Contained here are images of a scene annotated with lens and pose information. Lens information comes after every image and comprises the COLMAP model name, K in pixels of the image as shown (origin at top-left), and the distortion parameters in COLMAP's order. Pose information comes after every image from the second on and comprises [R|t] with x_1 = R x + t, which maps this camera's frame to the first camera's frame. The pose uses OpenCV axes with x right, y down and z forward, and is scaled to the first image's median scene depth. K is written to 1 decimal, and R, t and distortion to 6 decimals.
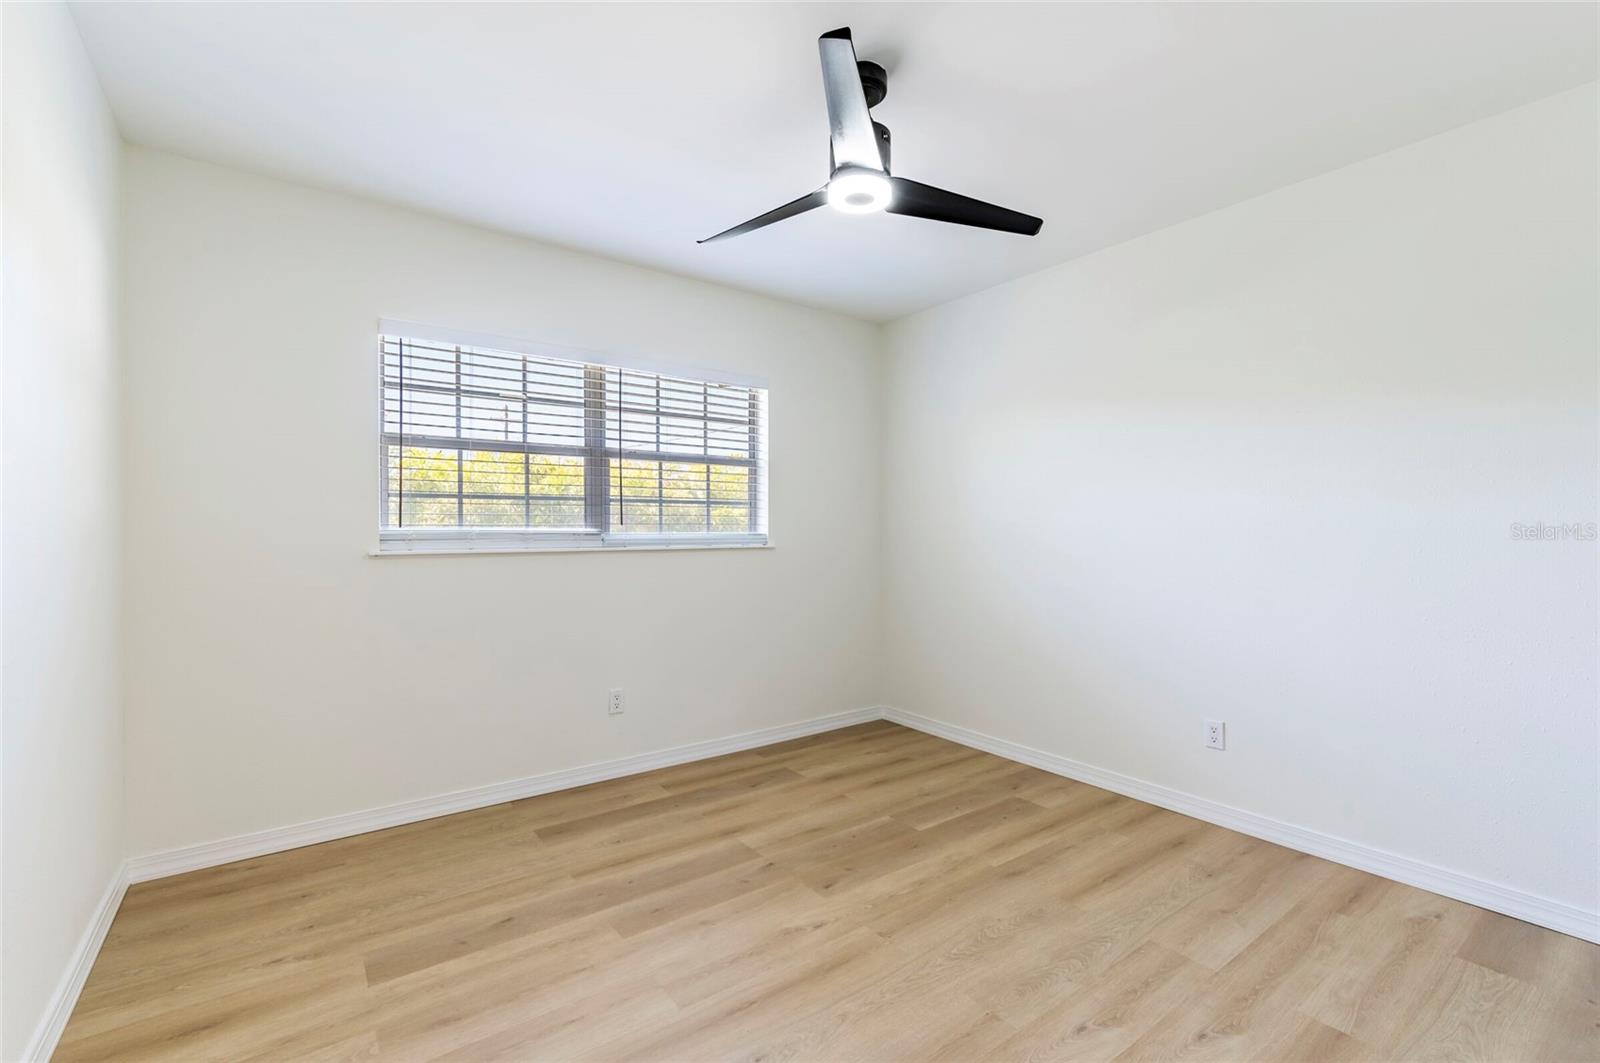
lens RADIAL K [[677.4, 0, 795.0], [0, 677.4, 523.9], [0, 0, 1]] dist [-0.006647, 0.002264]
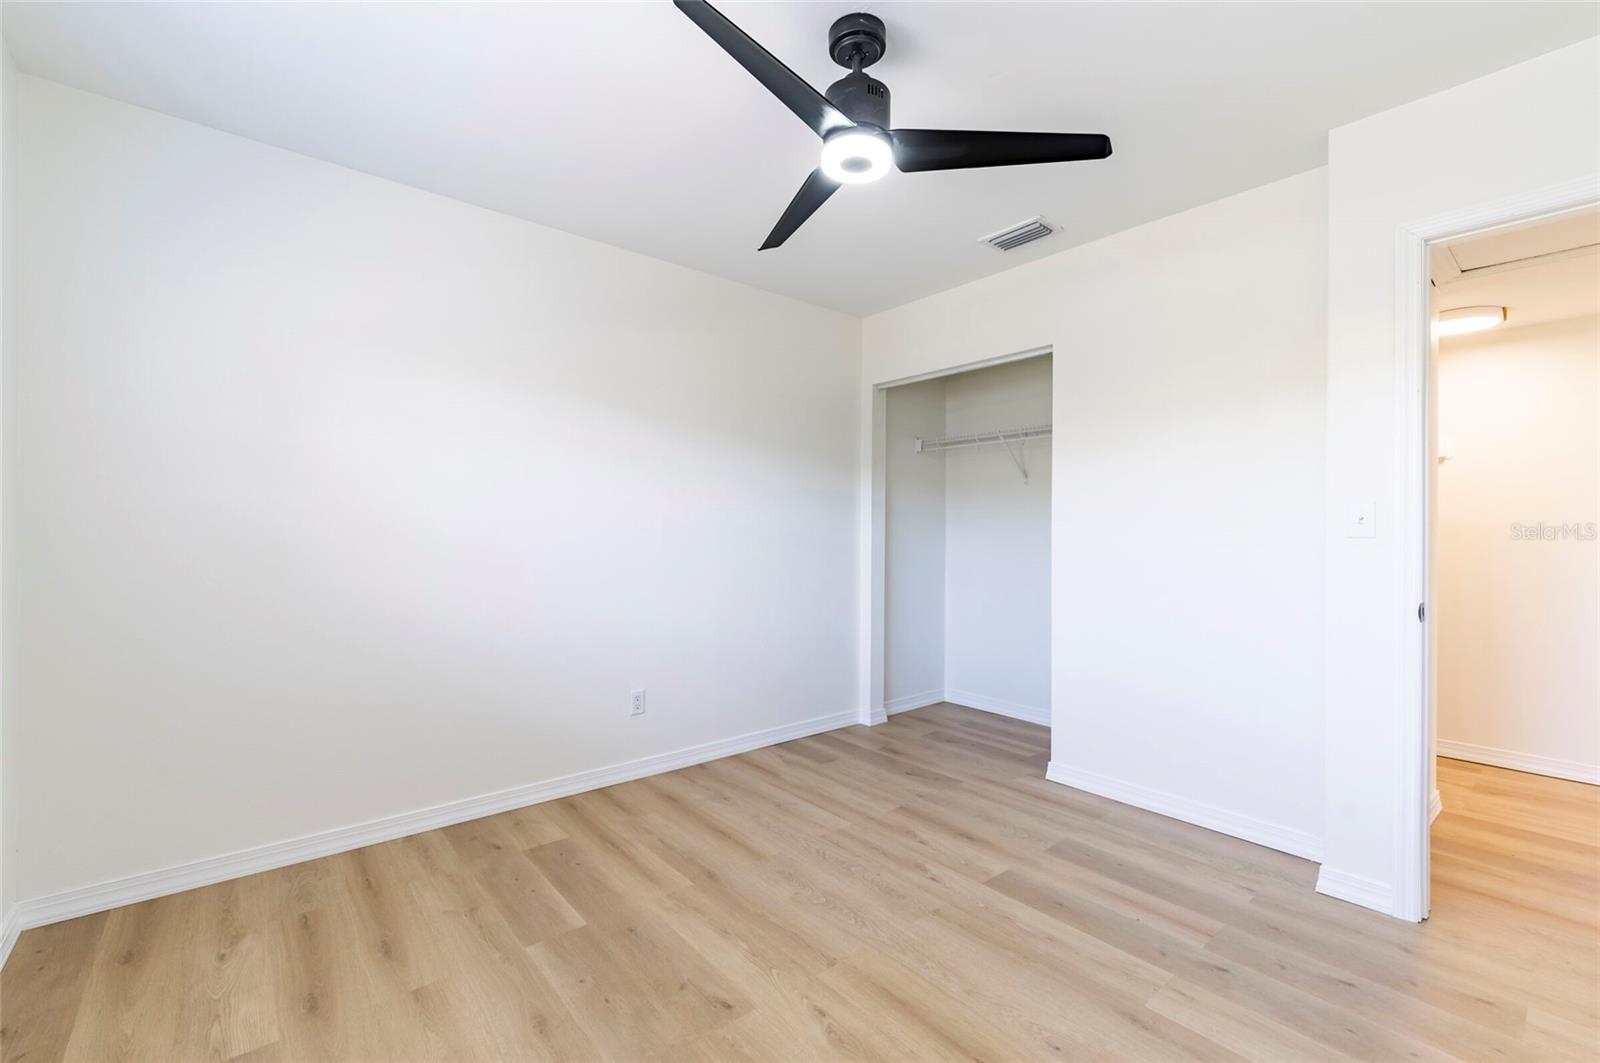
lens RADIAL K [[677.4, 0, 808.3], [0, 677.4, 524.2], [0, 0, 1]] dist [-0.006647, 0.002264]
pose [[-0.049159, 0.004707, 0.998780, -0.571506], [-0.014054, 0.999887, -0.005404, 0.005164], [-0.998692, -0.014302, -0.049088, 0.773705]]
